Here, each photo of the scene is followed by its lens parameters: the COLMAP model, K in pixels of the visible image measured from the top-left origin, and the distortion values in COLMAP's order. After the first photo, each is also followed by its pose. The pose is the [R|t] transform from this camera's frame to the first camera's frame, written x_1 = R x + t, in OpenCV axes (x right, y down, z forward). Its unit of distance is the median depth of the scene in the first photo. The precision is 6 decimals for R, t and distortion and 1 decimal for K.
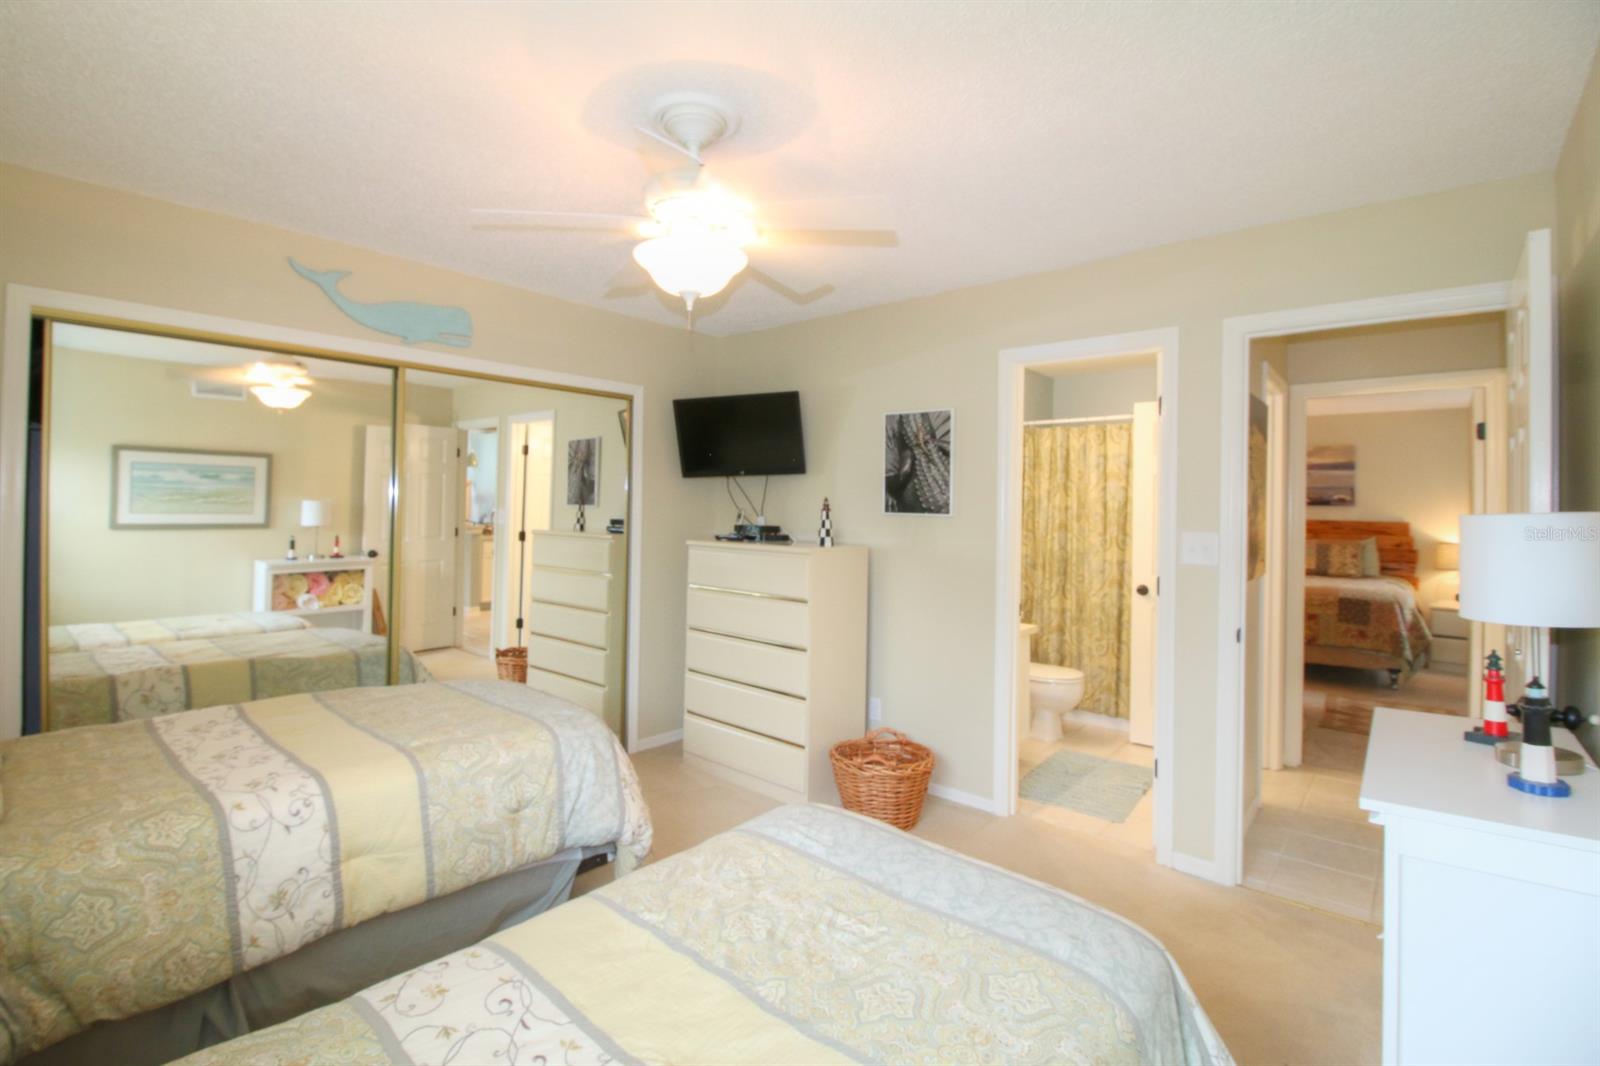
lens RADIAL K [[755.4, 0, 804.0], [0, 755.4, 497.8], [0, 0, 1]] dist [-0.002091, -0.000323]
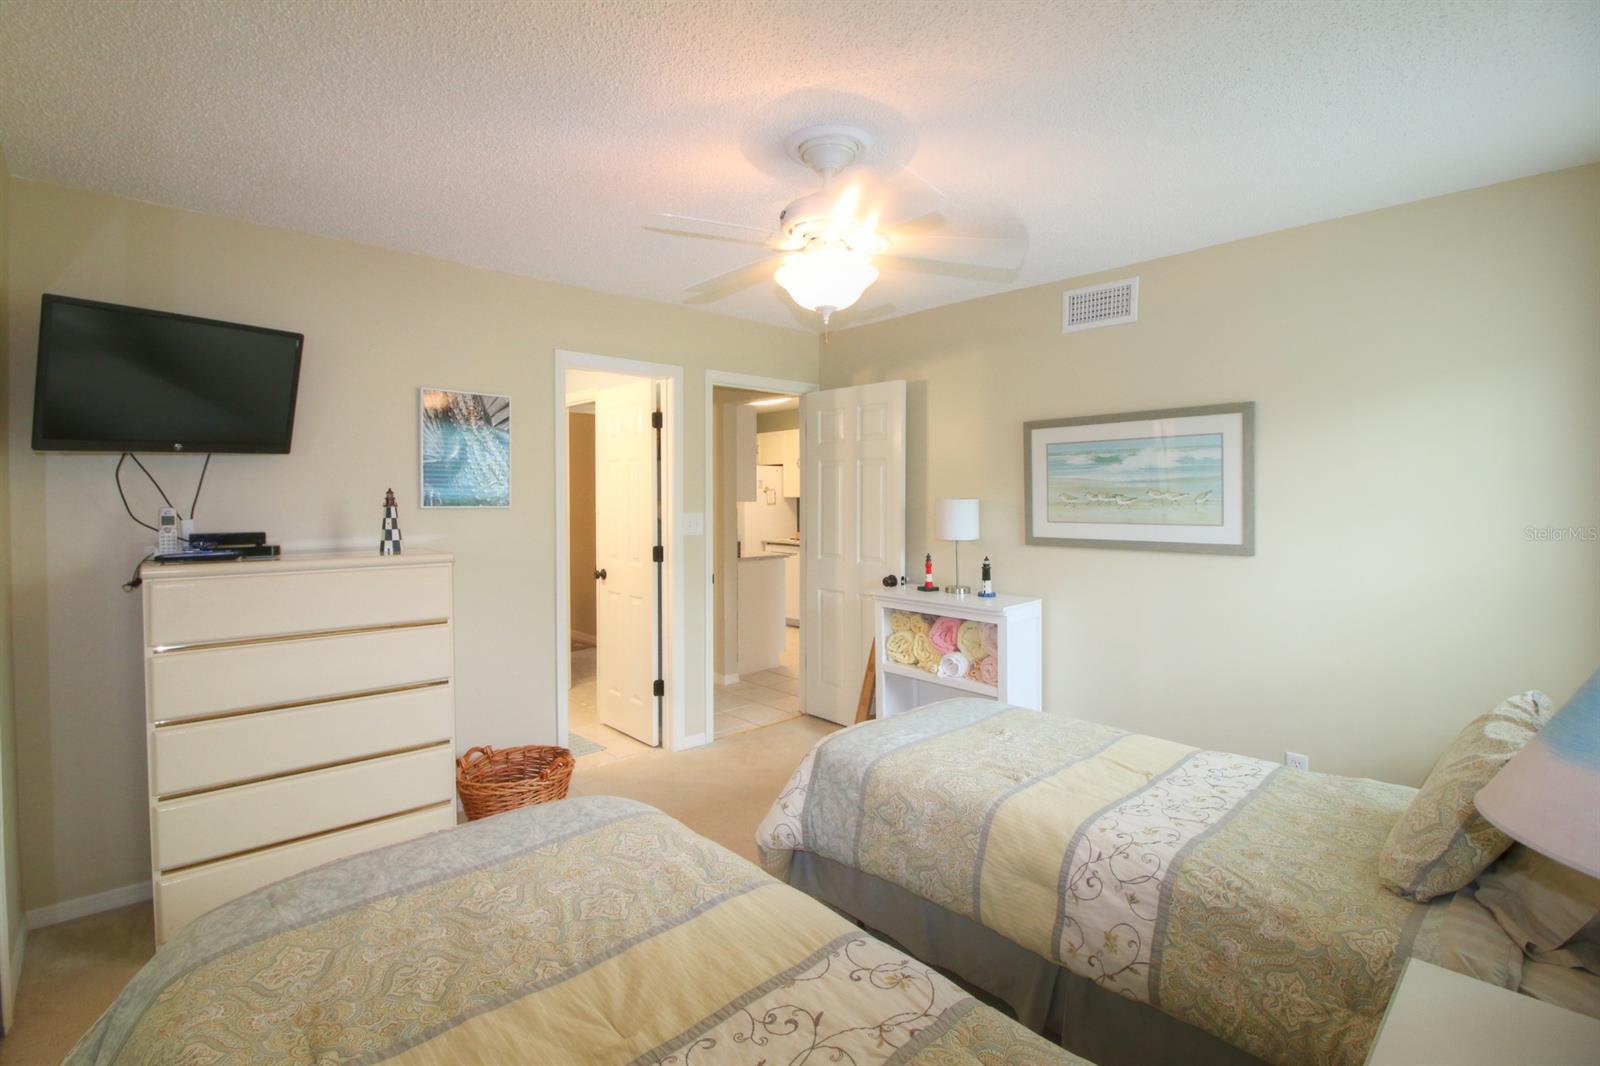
lens RADIAL K [[736.4, 0, 777.4], [0, 736.4, 505.0], [0, 0, 1]] dist [-0.000901, -0.013090]
pose [[0.117479, -0.029249, 0.992645, -0.693231], [-0.007924, 0.999507, 0.030389, -0.010432], [-0.993044, -0.011436, 0.117189, 0.544081]]
